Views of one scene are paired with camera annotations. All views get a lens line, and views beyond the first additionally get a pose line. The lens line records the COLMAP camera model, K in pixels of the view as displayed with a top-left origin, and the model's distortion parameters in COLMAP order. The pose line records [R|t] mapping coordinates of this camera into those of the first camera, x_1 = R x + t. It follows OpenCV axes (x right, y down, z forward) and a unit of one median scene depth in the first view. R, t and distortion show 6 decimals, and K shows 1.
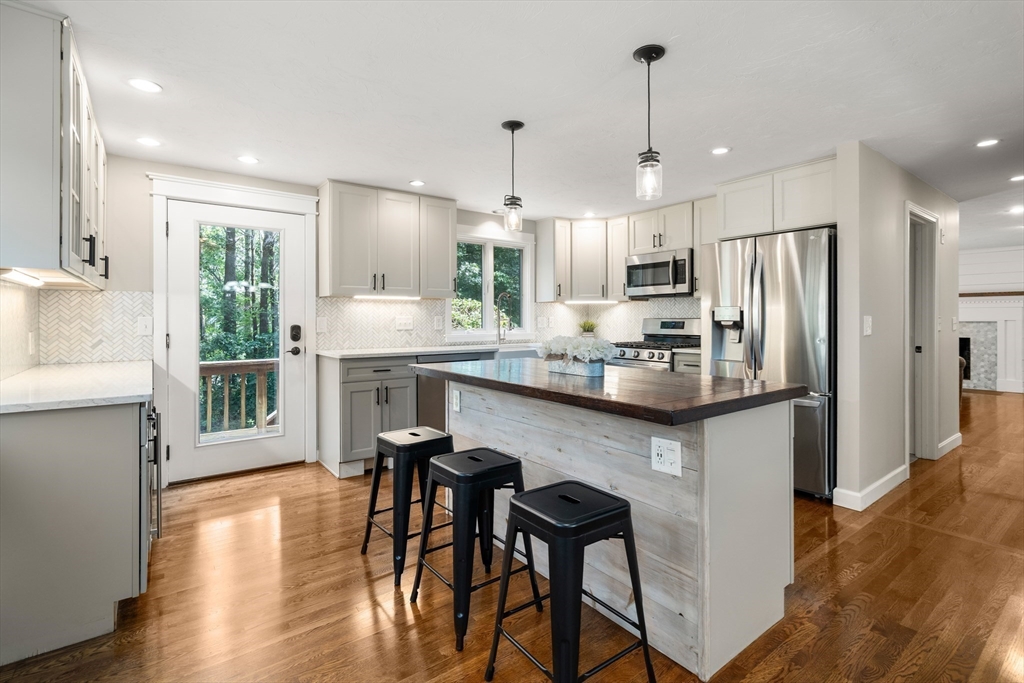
lens RADIAL K [[479.5, 0, 515.3], [0, 479.5, 324.9], [0, 0, 1]] dist [-0.000848, 0.000117]
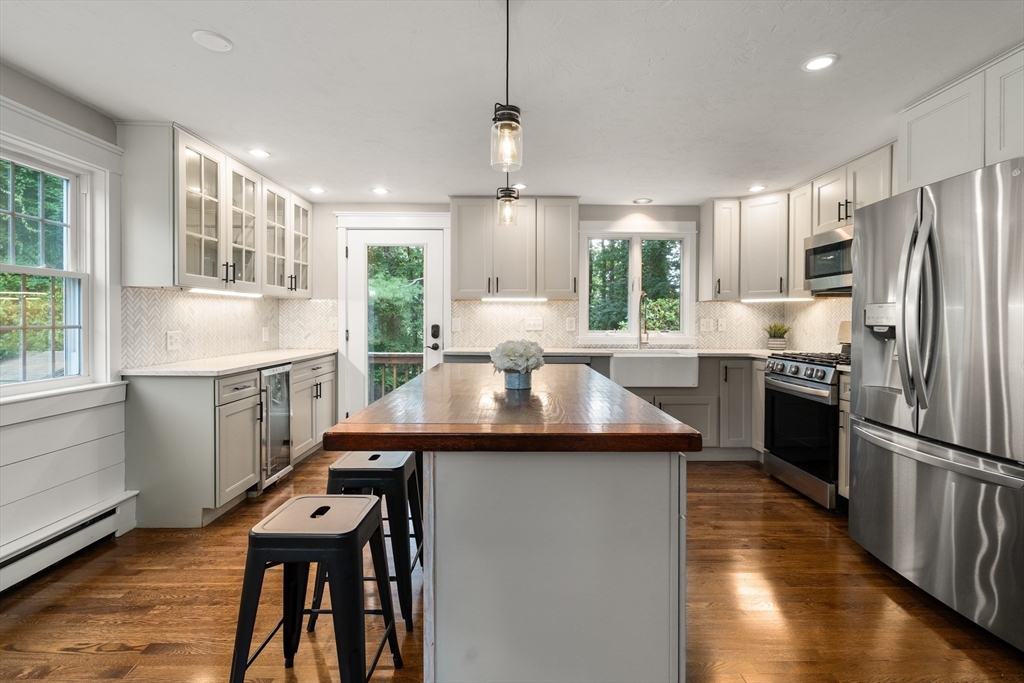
lens RADIAL K [[468.2, 0, 514.8], [0, 468.2, 324.7], [0, 0, 1]] dist [0.002025, 0.000798]
pose [[0.804645, 0.011662, -0.593641, 0.350984], [-0.013446, 0.999909, 0.001418, -0.003411], [0.593604, 0.006841, 0.804729, 0.179422]]
